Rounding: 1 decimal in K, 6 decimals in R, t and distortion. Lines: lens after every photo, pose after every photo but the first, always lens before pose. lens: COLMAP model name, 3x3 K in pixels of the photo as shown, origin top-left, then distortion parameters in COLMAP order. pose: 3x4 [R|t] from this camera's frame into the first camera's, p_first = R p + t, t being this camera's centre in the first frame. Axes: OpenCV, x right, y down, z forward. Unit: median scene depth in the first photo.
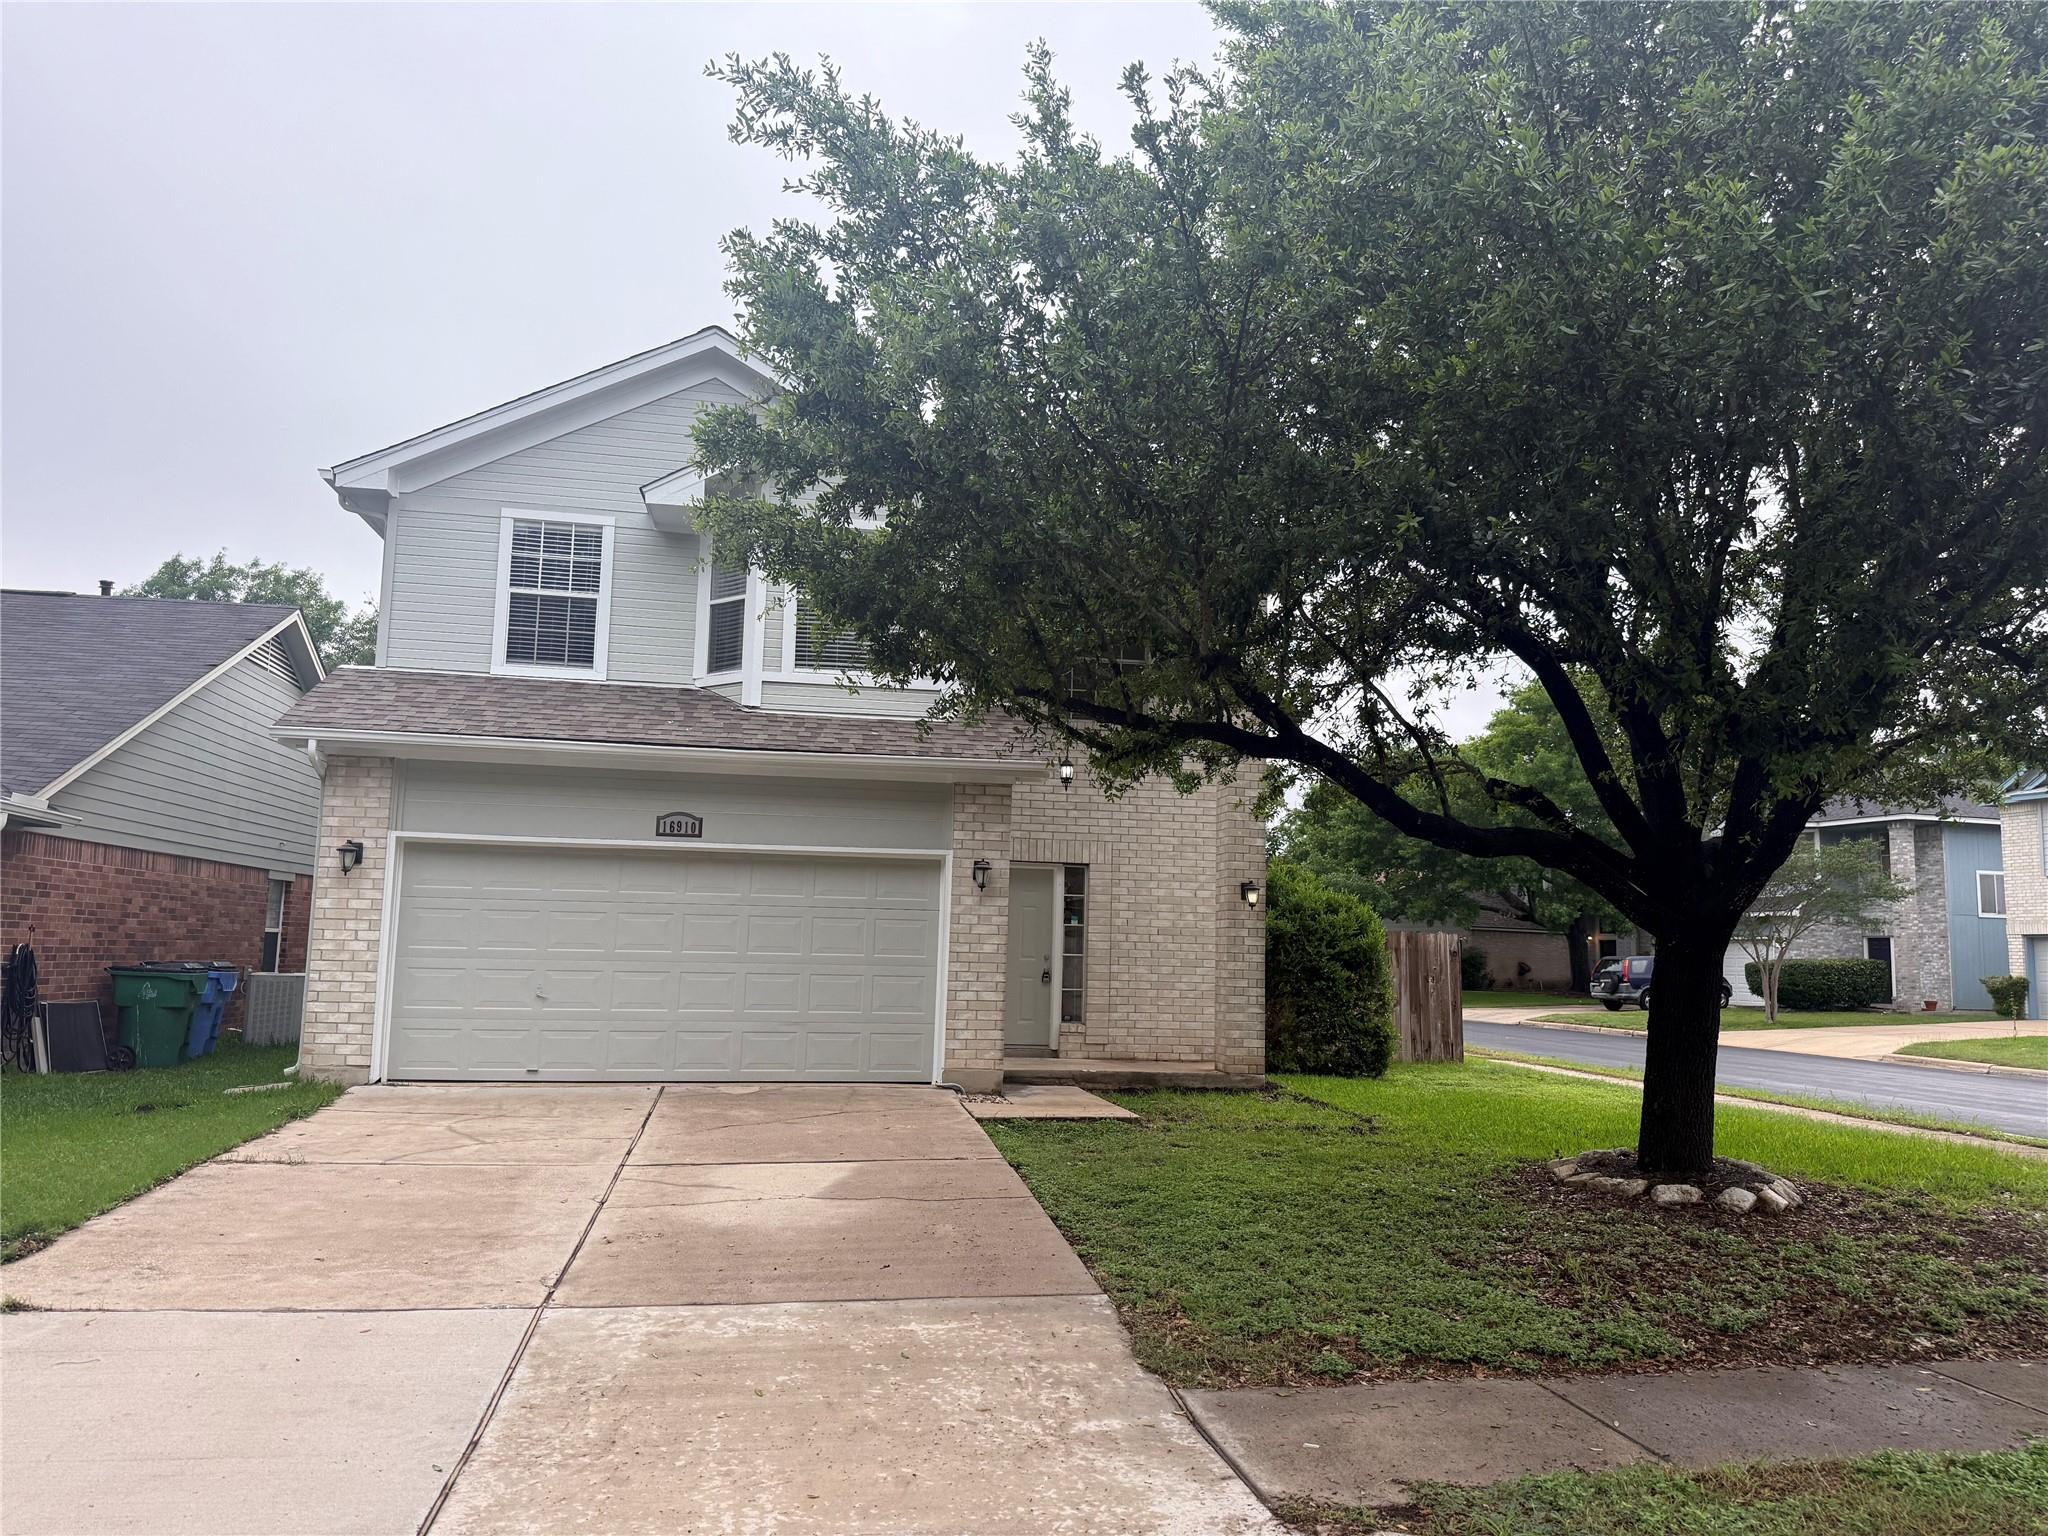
lens RADIAL K [[1439.3, 0, 1034.0], [0, 1439.3, 752.3], [0, 0, 1]] dist [0.051440, -0.072875]
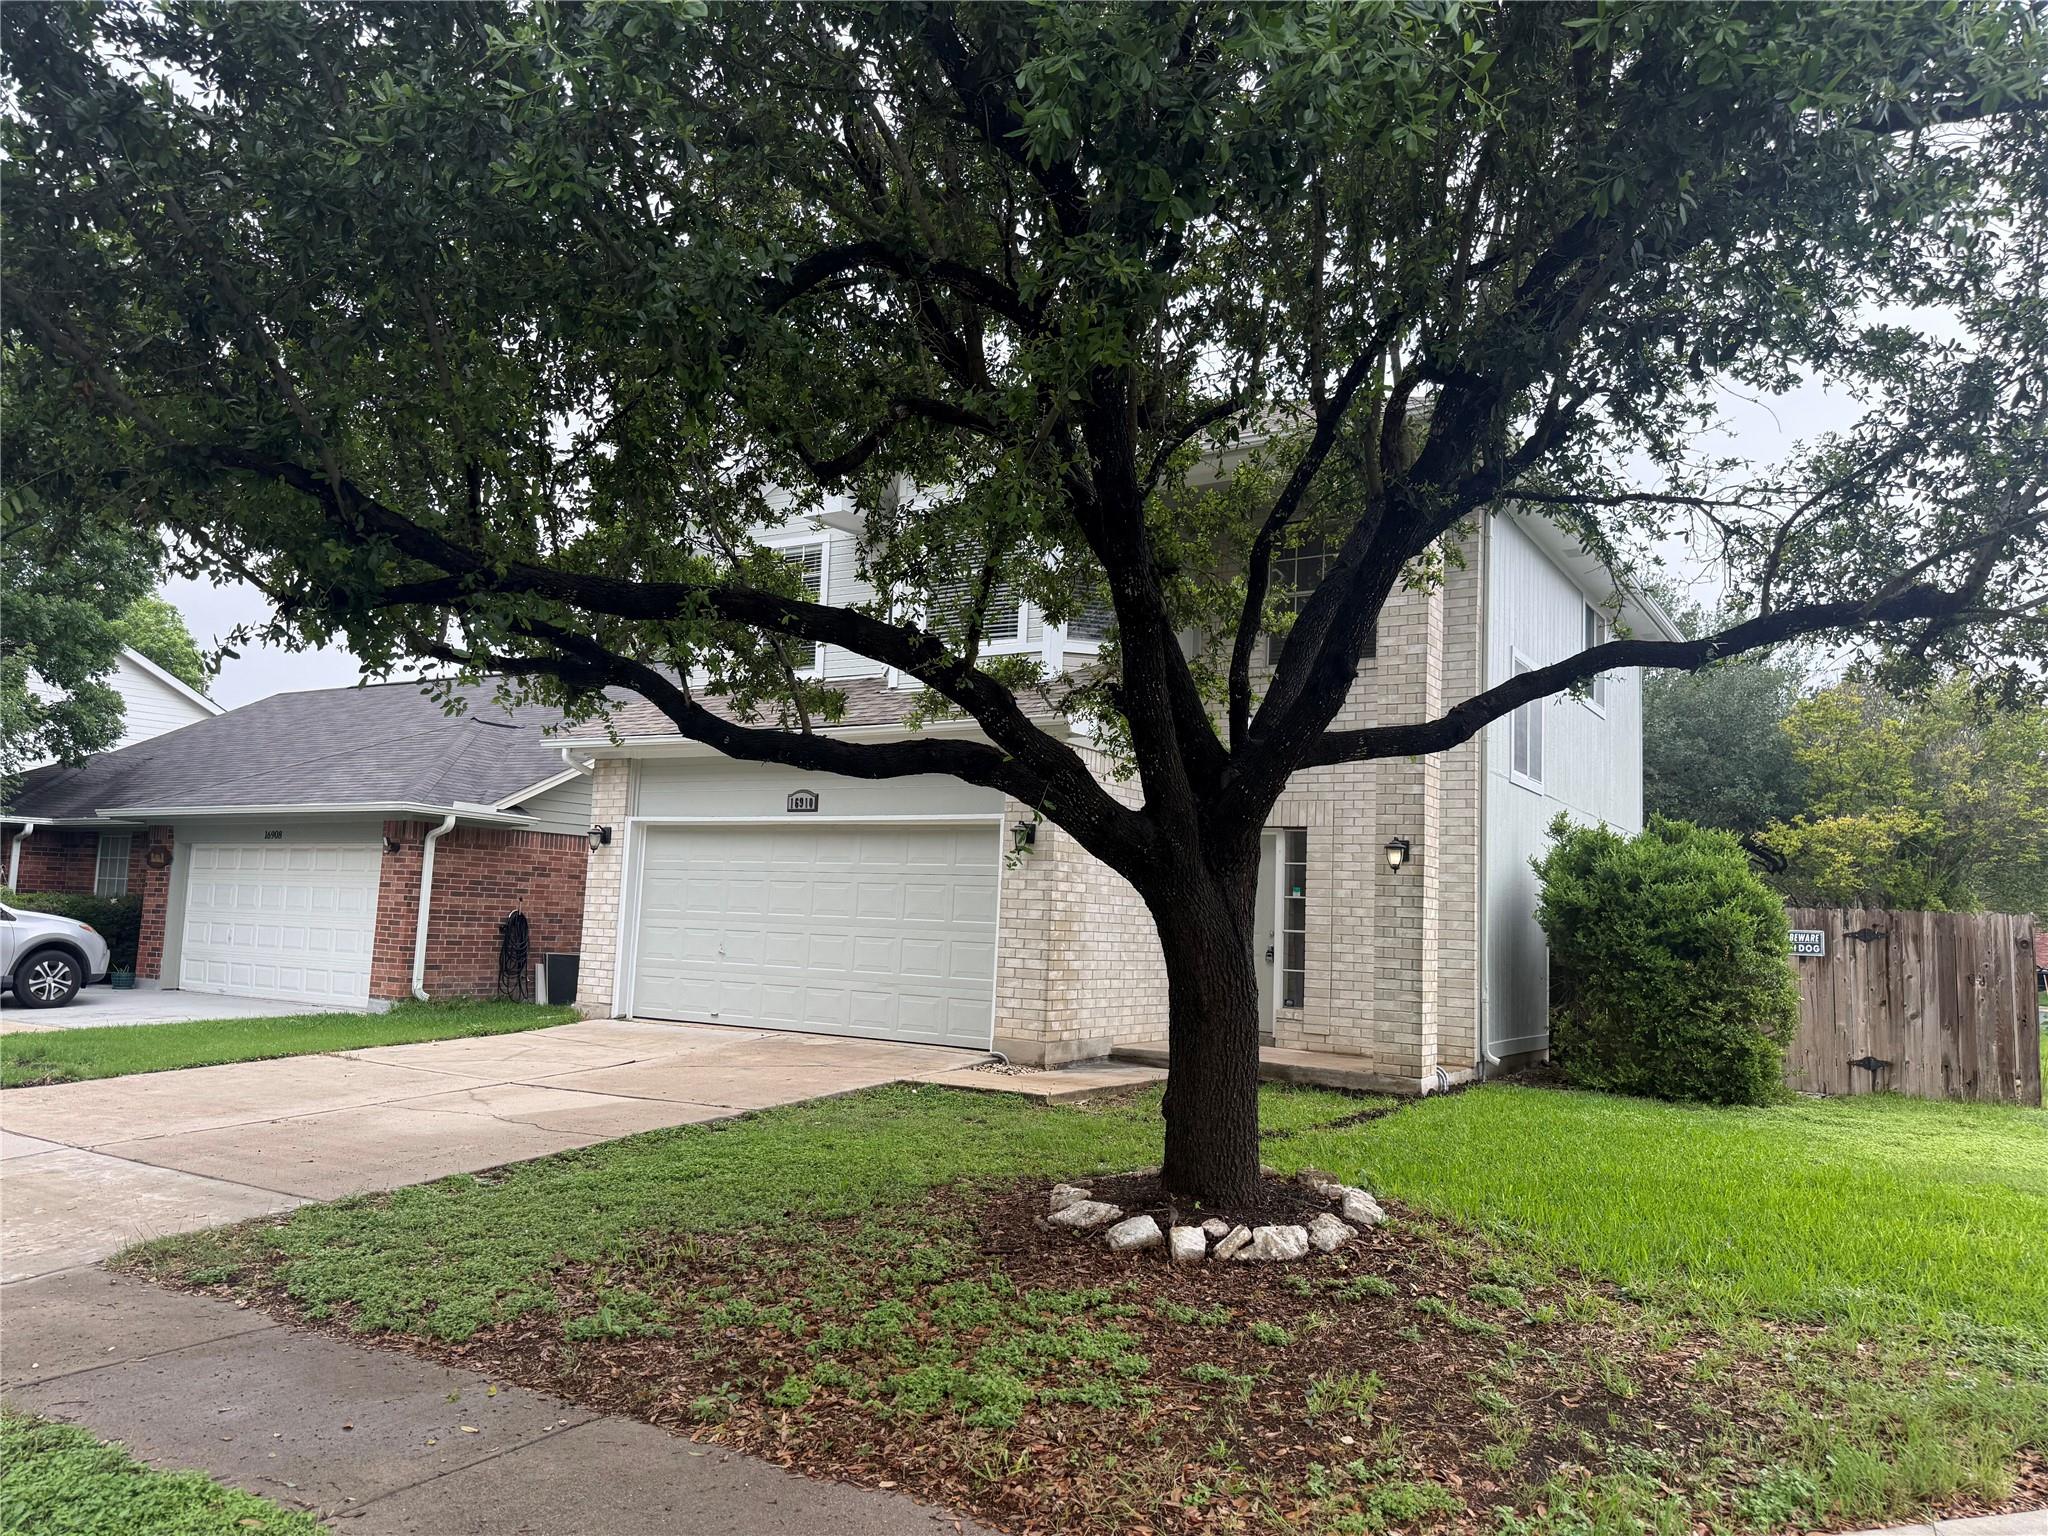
lens RADIAL K [[1439.3, 0, 1022.5], [0, 1439.3, 777.8], [0, 0, 1]] dist [0.051440, -0.072875]
pose [[0.741568, -0.061791, -0.668027, 0.500989], [0.069488, 0.997468, -0.015126, 0.049801], [0.667270, -0.035203, 0.743984, 0.241457]]
